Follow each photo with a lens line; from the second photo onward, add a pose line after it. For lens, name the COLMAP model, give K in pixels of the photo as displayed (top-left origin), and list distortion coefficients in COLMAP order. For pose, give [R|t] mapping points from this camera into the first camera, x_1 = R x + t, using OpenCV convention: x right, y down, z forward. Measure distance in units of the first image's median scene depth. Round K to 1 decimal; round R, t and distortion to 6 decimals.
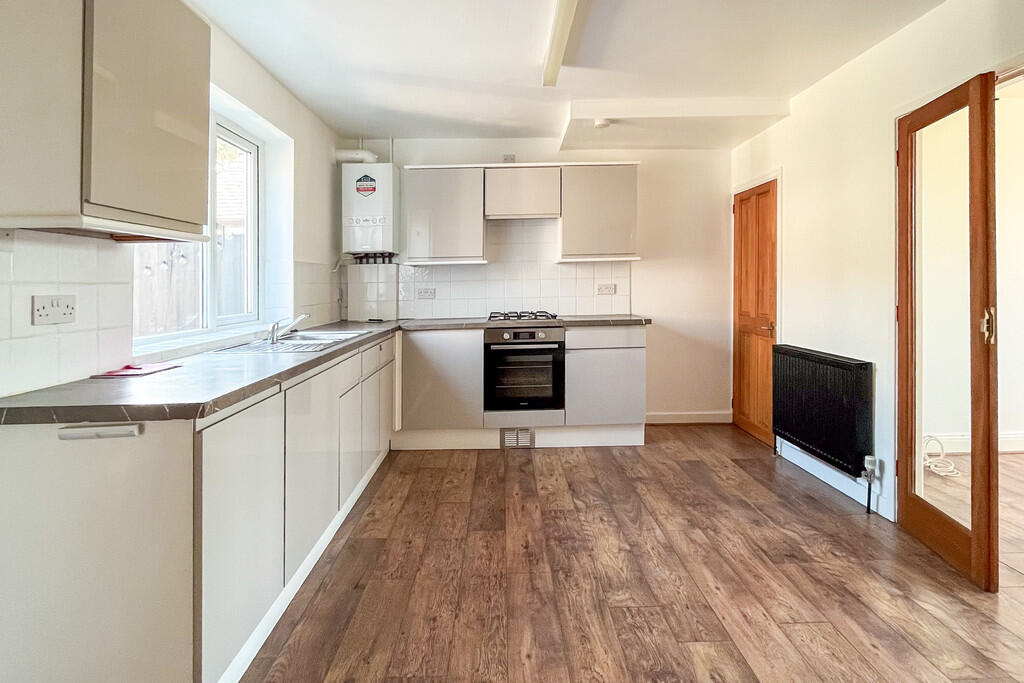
lens RADIAL K [[512.8, 0, 511.0], [0, 512.8, 283.4], [0, 0, 1]] dist [-0.000089, 0.000046]
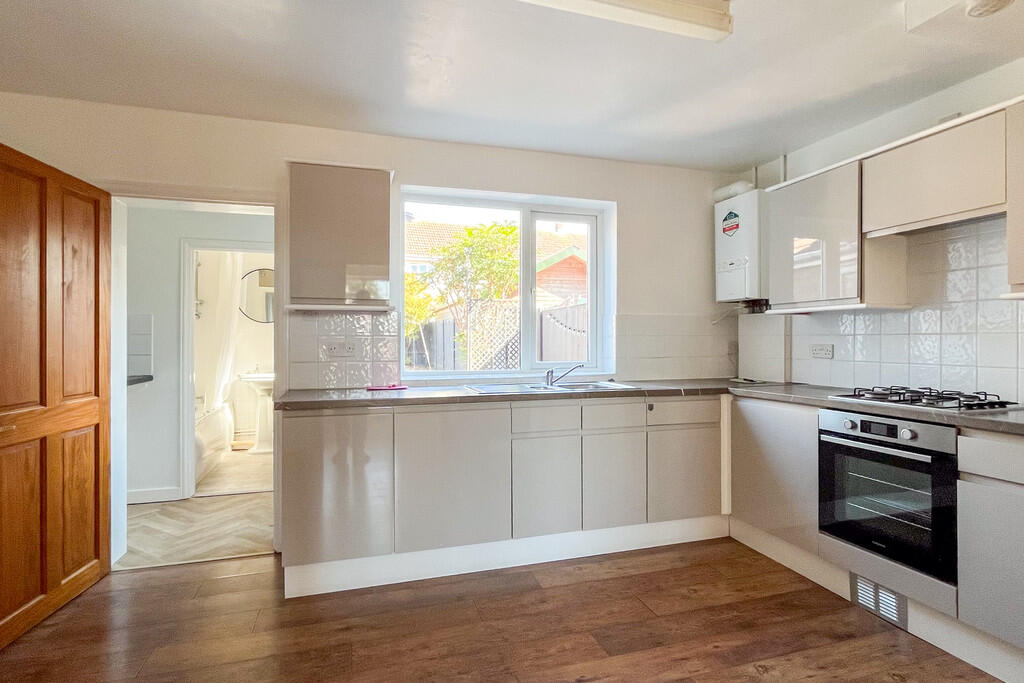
lens RADIAL K [[511.4, 0, 511.1], [0, 511.4, 328.6], [0, 0, 1]] dist [-0.000068, -0.000094]
pose [[0.282165, -0.002031, -0.959364, 0.471143], [0.000226, 0.999998, -0.002051, -0.012836], [0.959366, 0.000361, 0.282165, 0.427391]]
